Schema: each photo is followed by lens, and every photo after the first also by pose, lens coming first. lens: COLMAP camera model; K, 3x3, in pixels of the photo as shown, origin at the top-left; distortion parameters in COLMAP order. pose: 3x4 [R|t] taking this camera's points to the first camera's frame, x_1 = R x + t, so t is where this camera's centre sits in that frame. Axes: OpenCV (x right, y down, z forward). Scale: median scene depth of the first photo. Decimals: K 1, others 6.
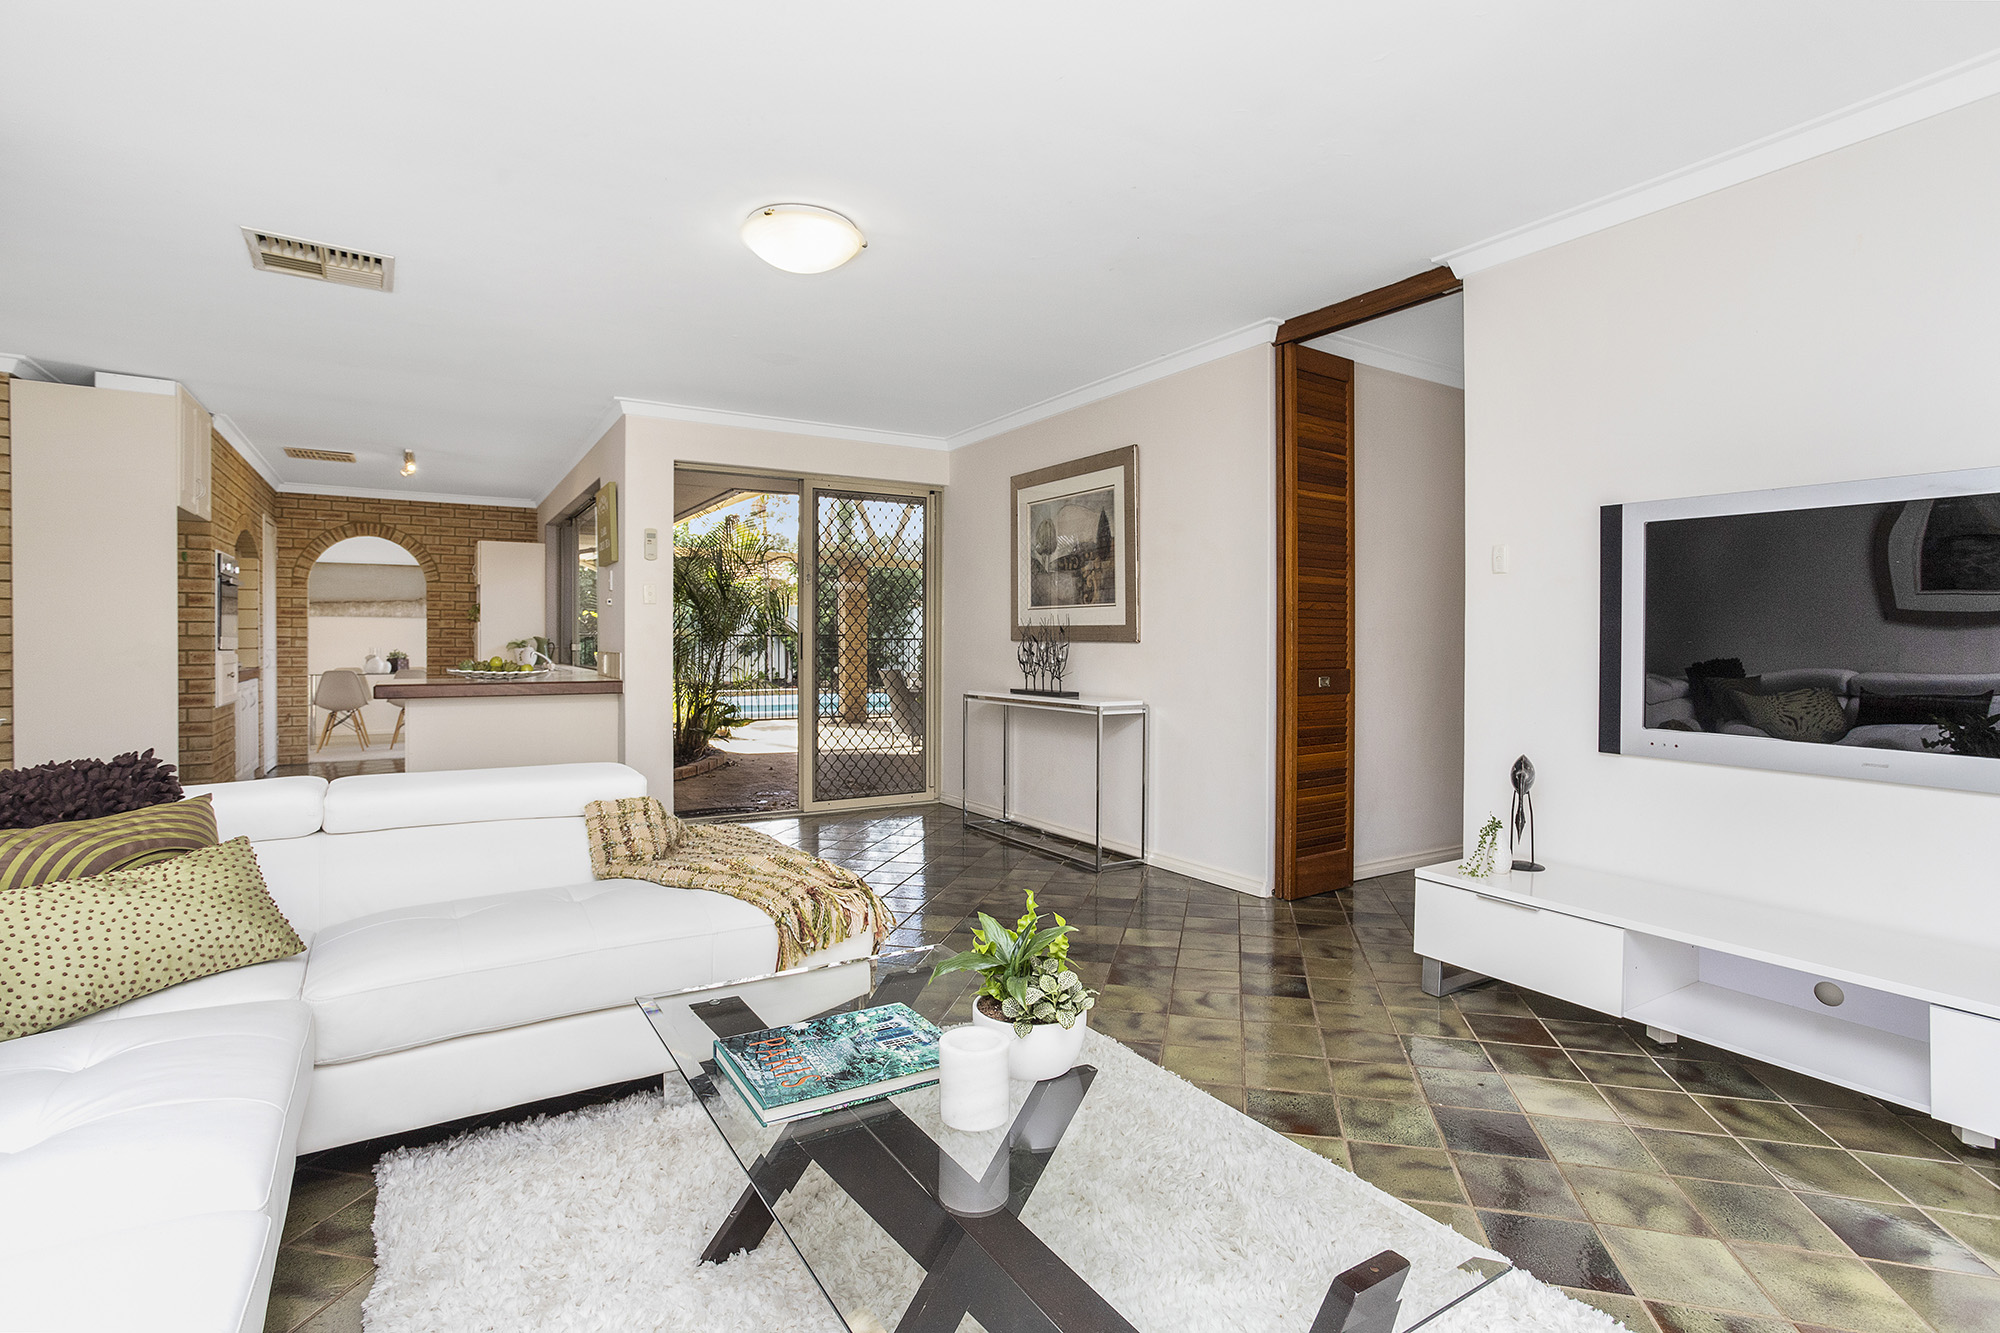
lens RADIAL K [[968.9, 0, 1005.8], [0, 968.9, 646.4], [0, 0, 1]] dist [-0.055689, 0.030495]
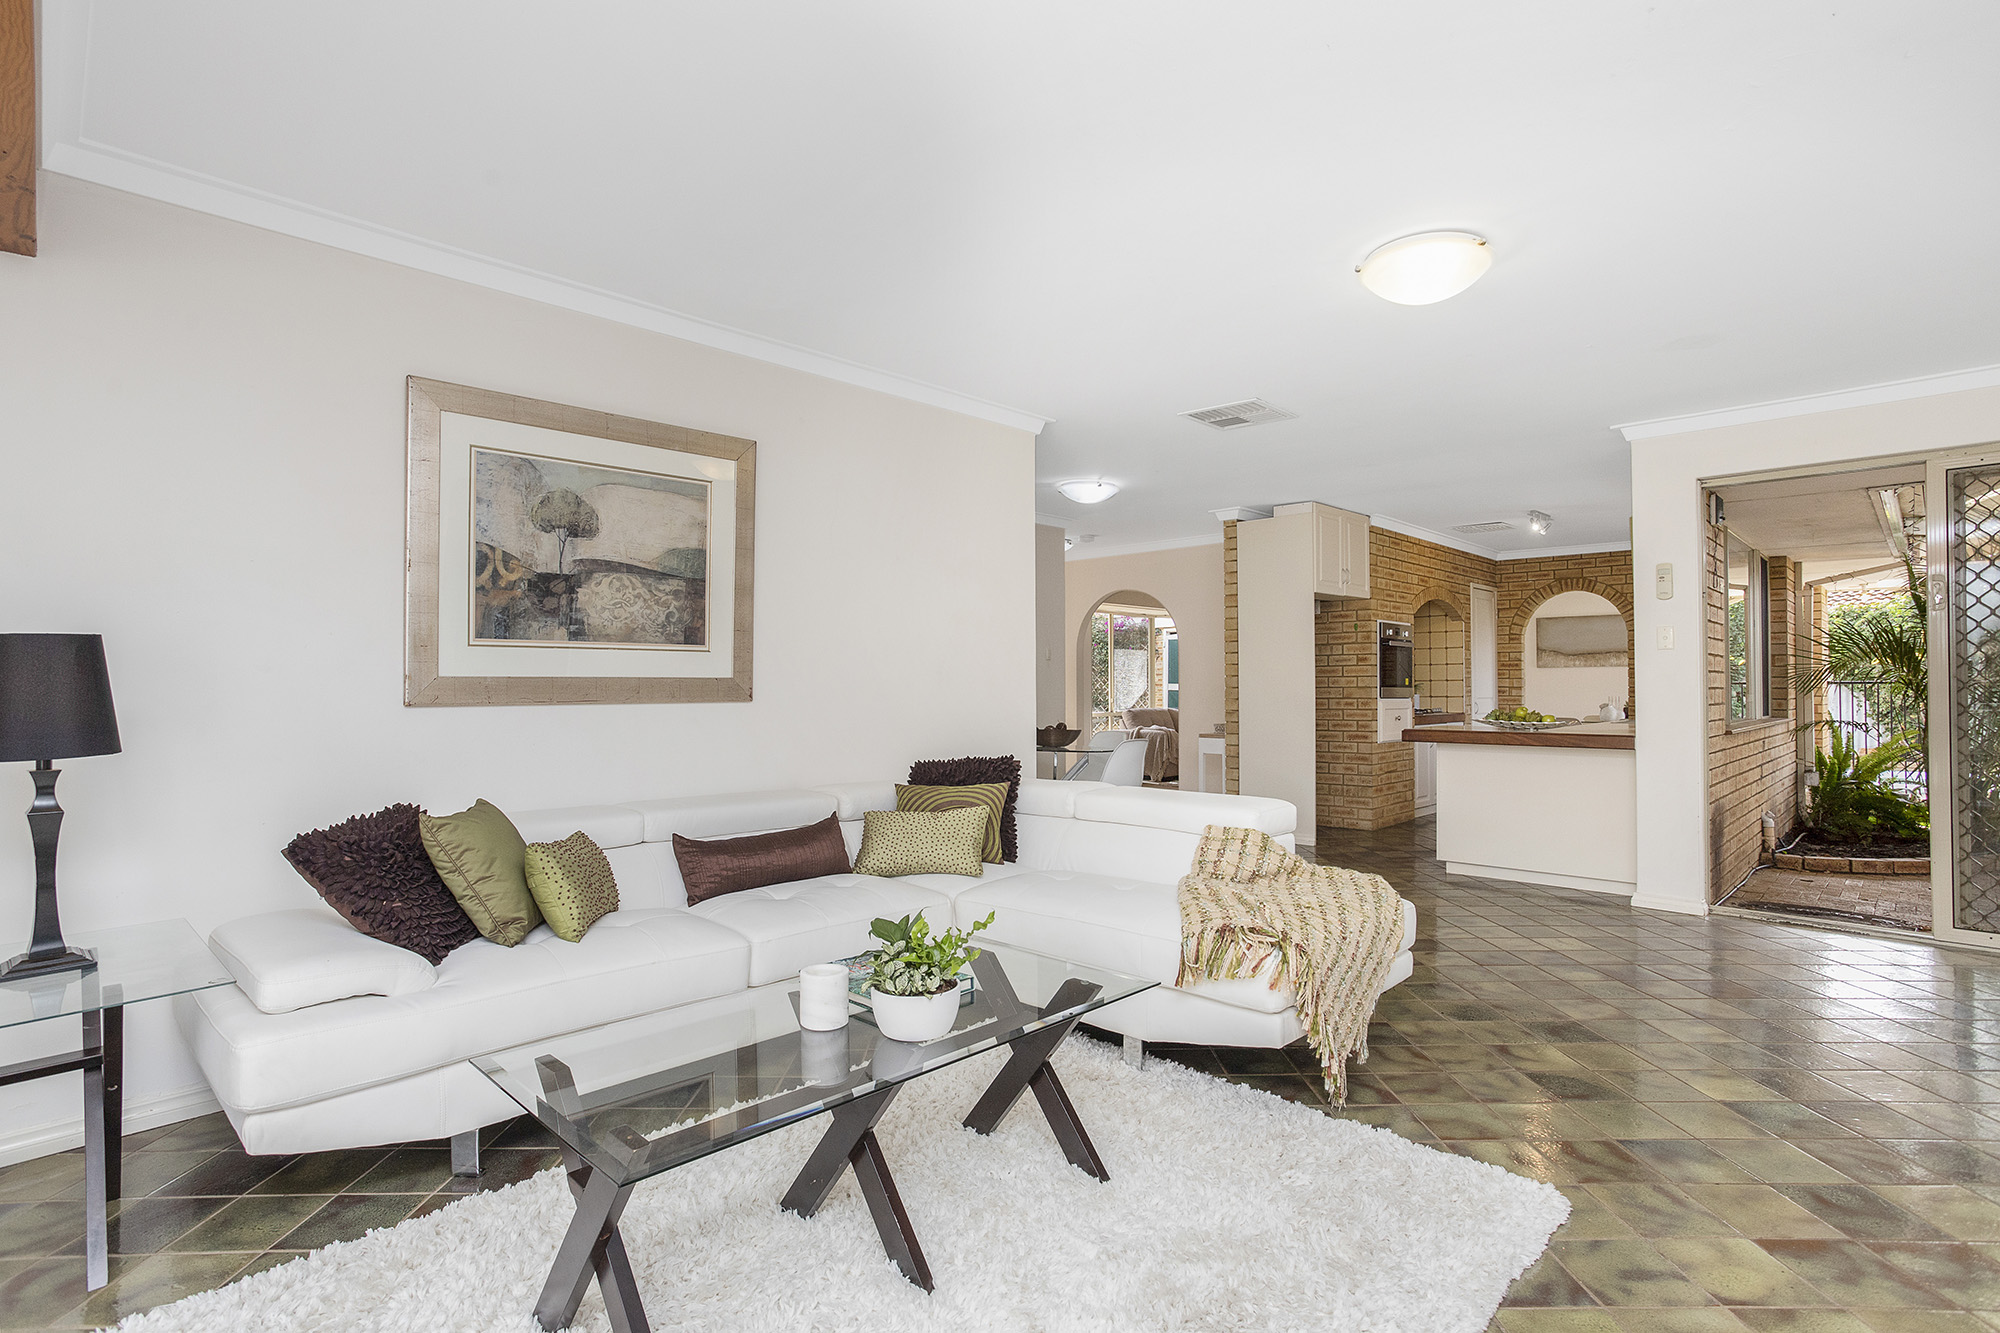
lens RADIAL K [[978.8, 0, 1003.6], [0, 978.8, 667.9], [0, 0, 1]] dist [-0.053465, 0.030898]
pose [[0.238789, -0.020929, -0.970846, 0.221175], [-0.005078, 0.999727, -0.022800, -0.003120], [0.971058, 0.010374, 0.238618, 0.134459]]
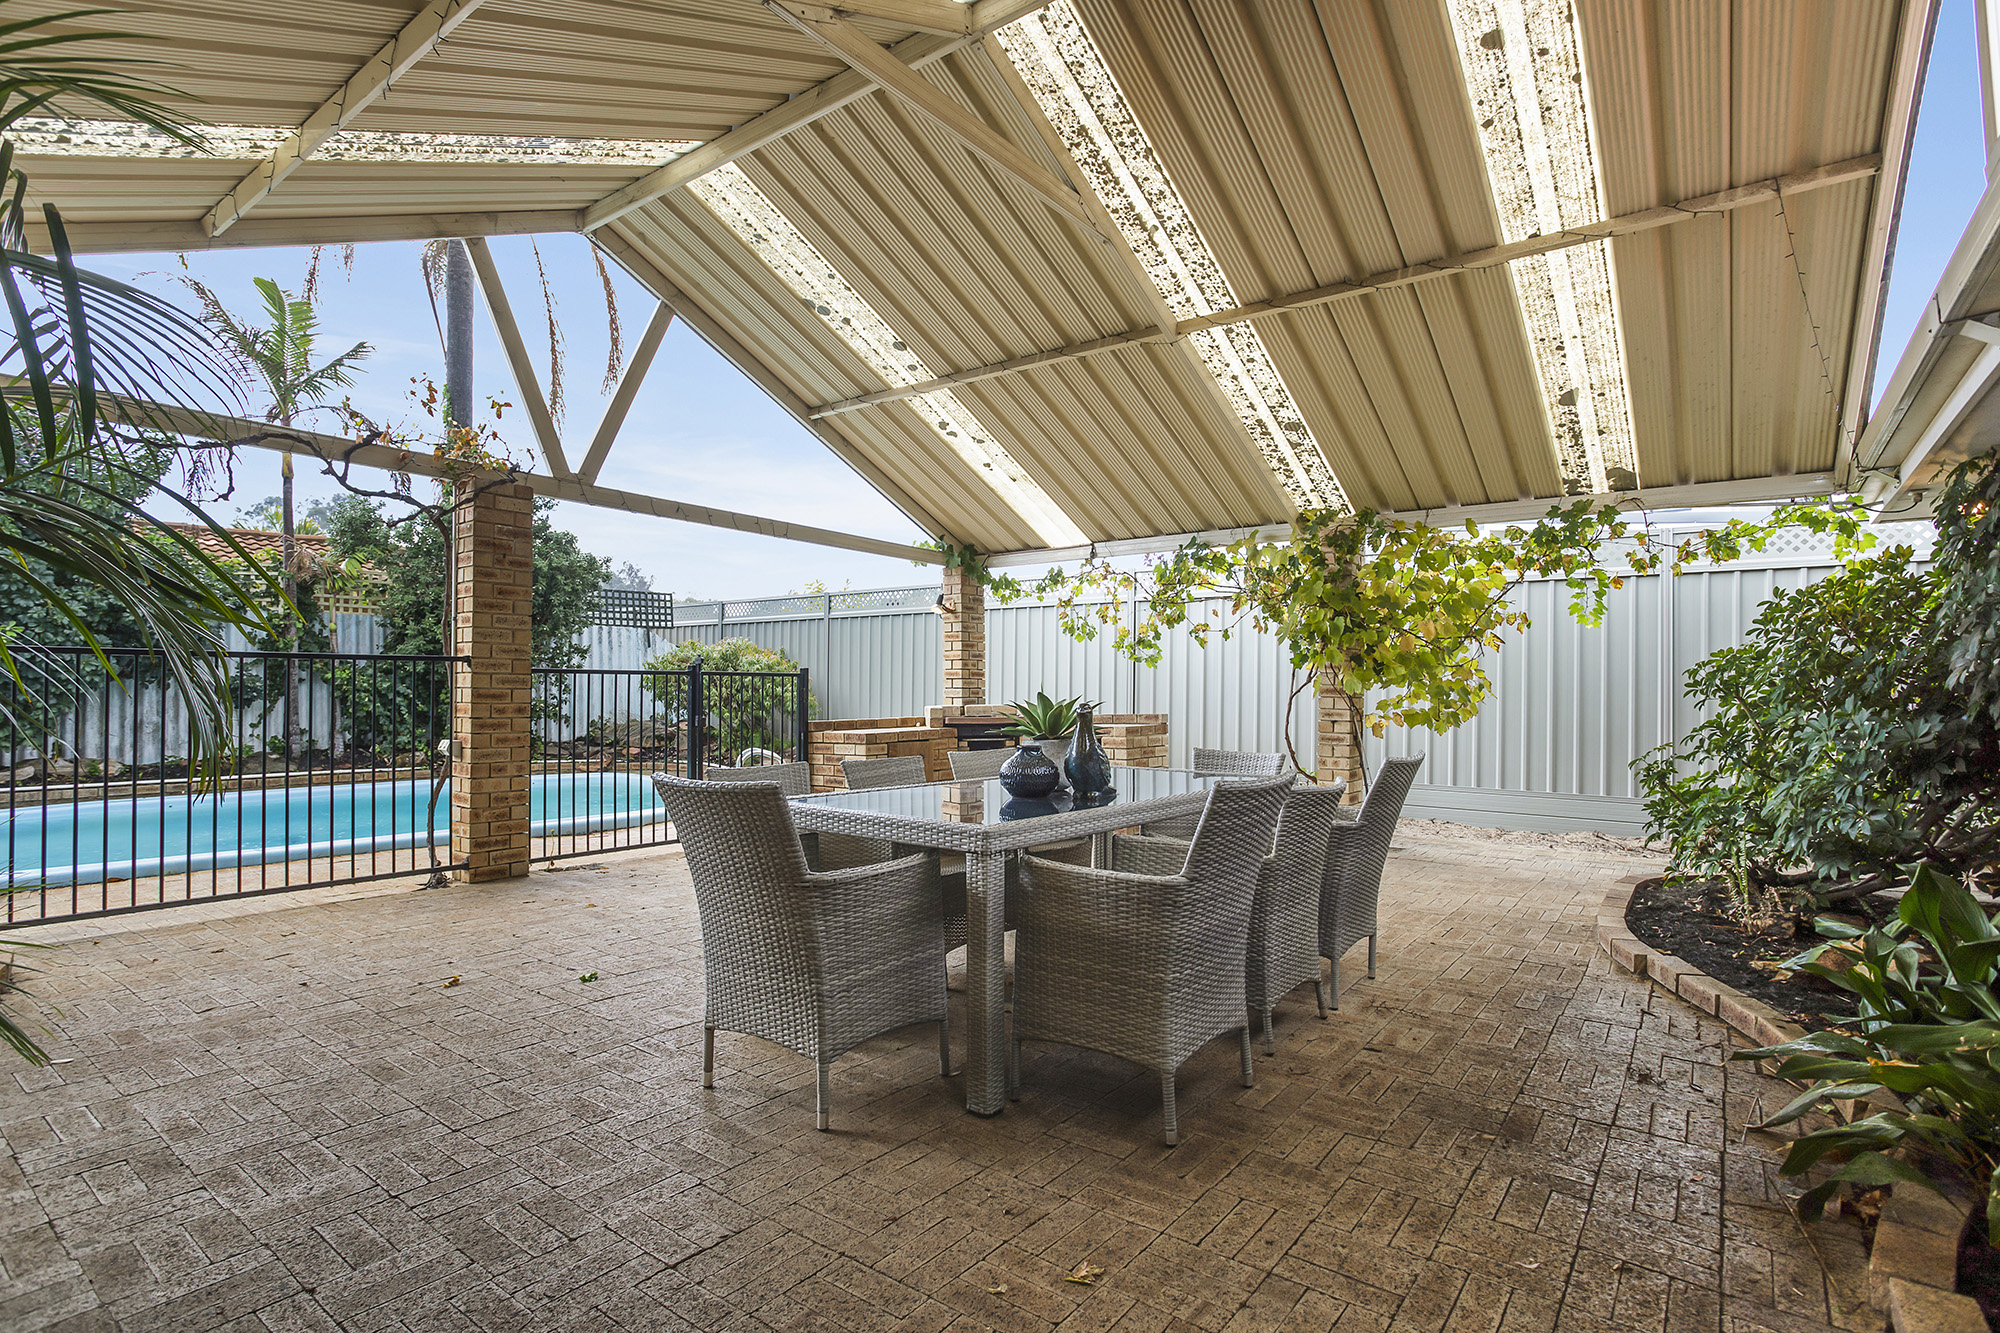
lens RADIAL K [[967.1, 0, 1040.6], [0, 967.1, 689.1], [0, 0, 1]] dist [-0.029397, -0.000070]
pose [[0.924256, 0.003326, 0.381760, -0.168464], [-0.001895, 0.999990, -0.004126, 0.002795], [-0.381769, 0.003090, 0.924252, 0.926594]]
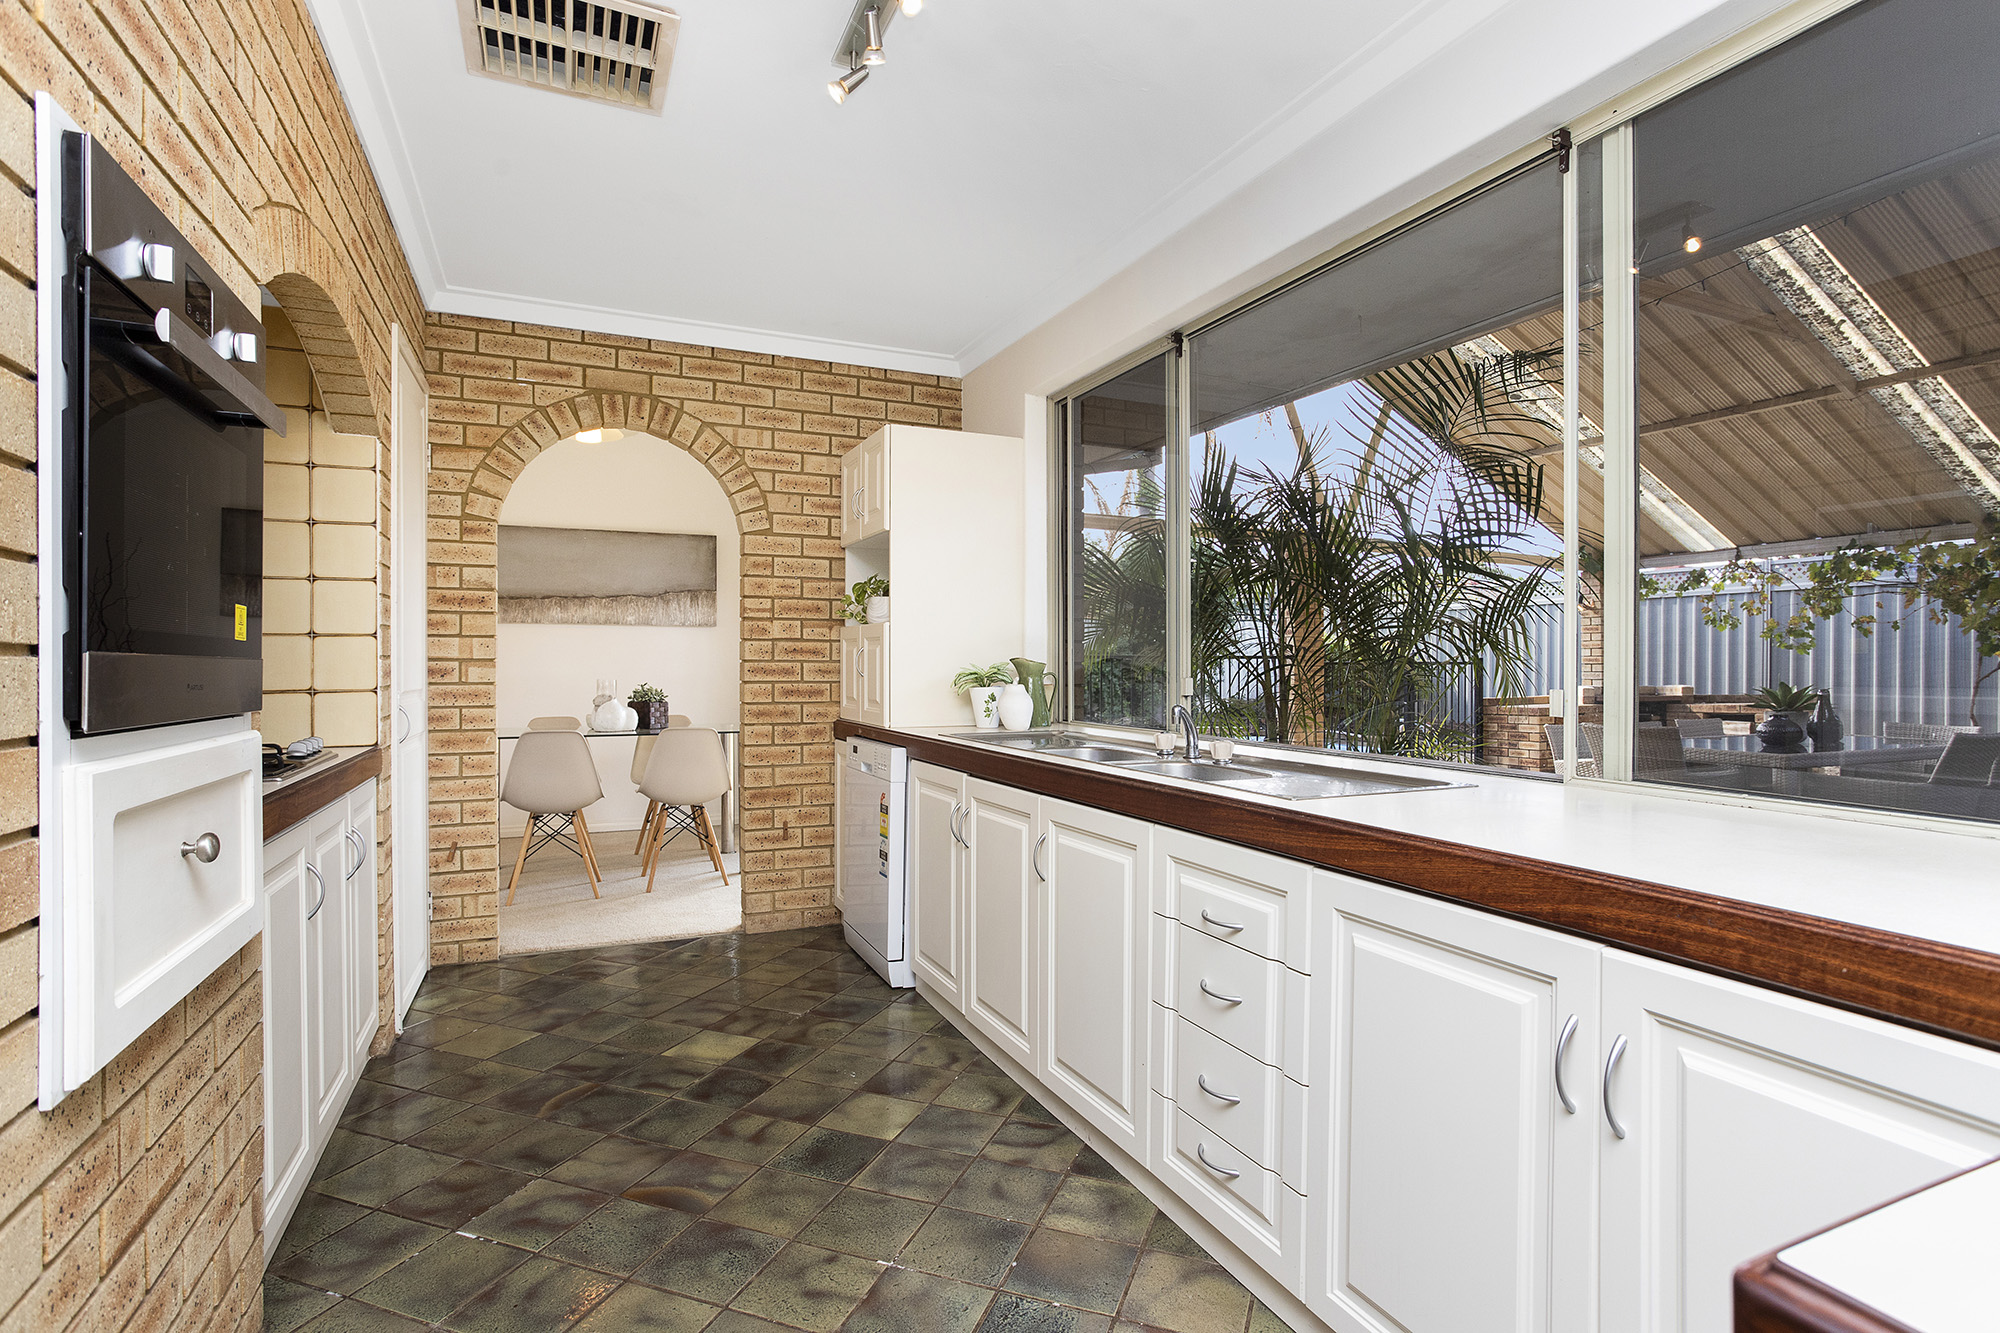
lens RADIAL K [[978.8, 0, 1003.6], [0, 978.8, 667.9], [0, 0, 1]] dist [-0.053465, 0.030898]
pose [[0.992380, -0.000200, -0.123214, -0.455857], [0.000012, 0.999999, -0.001523, -0.005307], [0.123214, 0.001509, 0.992379, 0.596952]]
